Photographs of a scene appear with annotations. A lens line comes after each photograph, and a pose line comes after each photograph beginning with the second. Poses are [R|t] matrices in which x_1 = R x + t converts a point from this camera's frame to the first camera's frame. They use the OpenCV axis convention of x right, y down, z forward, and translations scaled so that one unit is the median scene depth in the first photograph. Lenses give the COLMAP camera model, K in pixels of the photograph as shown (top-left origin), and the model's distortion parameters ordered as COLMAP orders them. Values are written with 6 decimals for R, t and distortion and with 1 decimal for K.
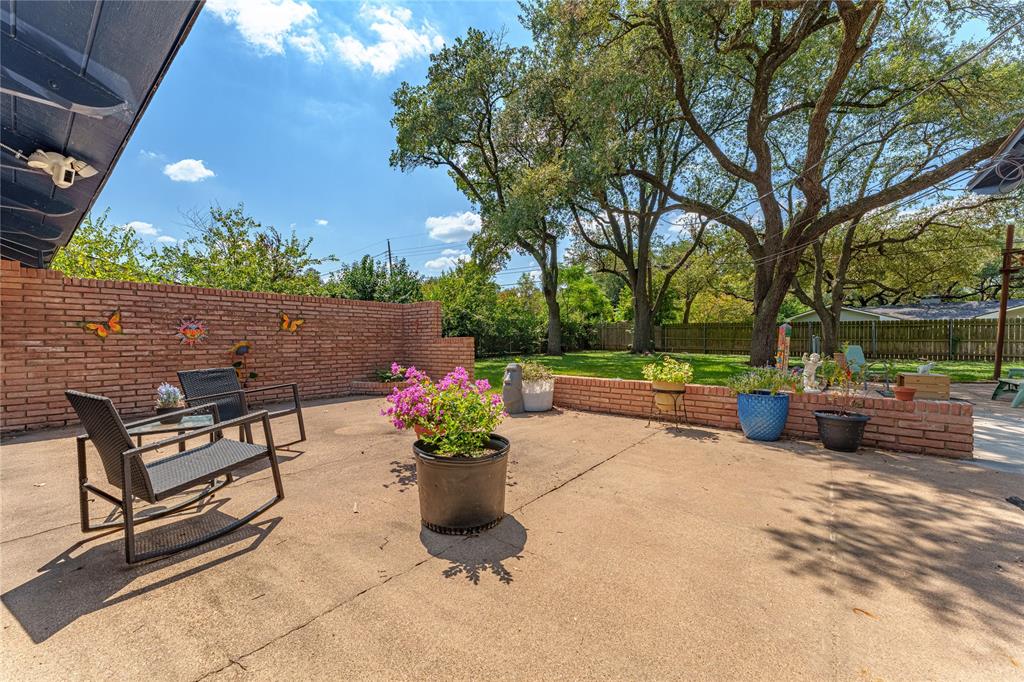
lens RADIAL K [[411.9, 0, 512.0], [0, 411.9, 339.5], [0, 0, 1]] dist [-0.002182, -0.000192]
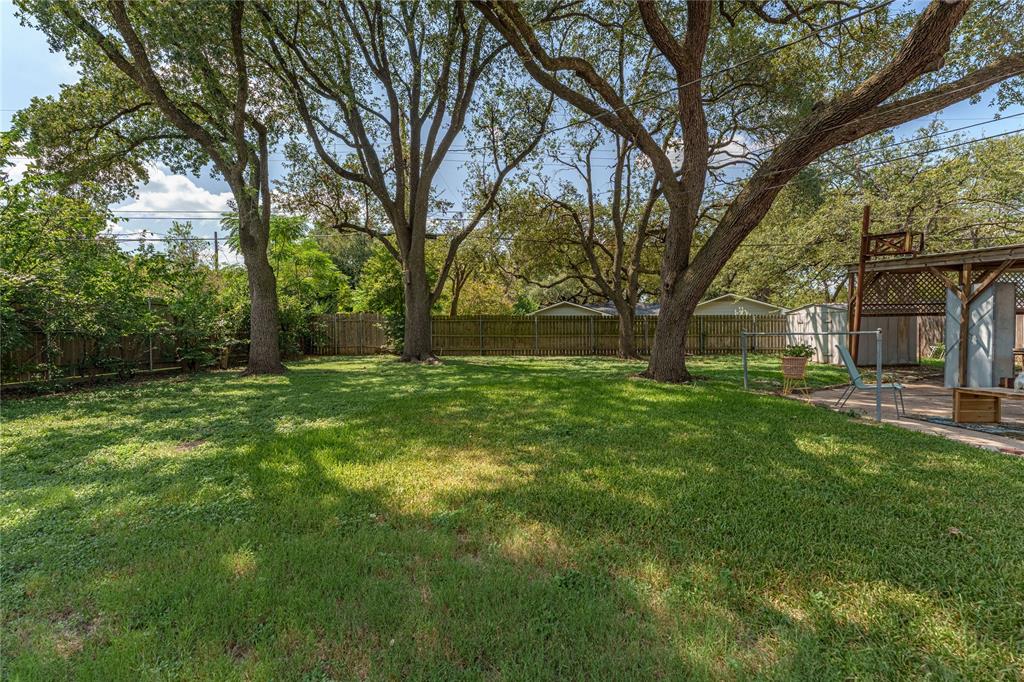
lens RADIAL K [[445.2, 0, 513.0], [0, 445.2, 346.1], [0, 0, 1]] dist [0.001427, -0.000139]
pose [[0.783342, -0.023338, 0.621153, 0.004149], [0.007863, 0.999587, 0.027640, -0.005593], [-0.621542, -0.016767, 0.783202, 0.350444]]
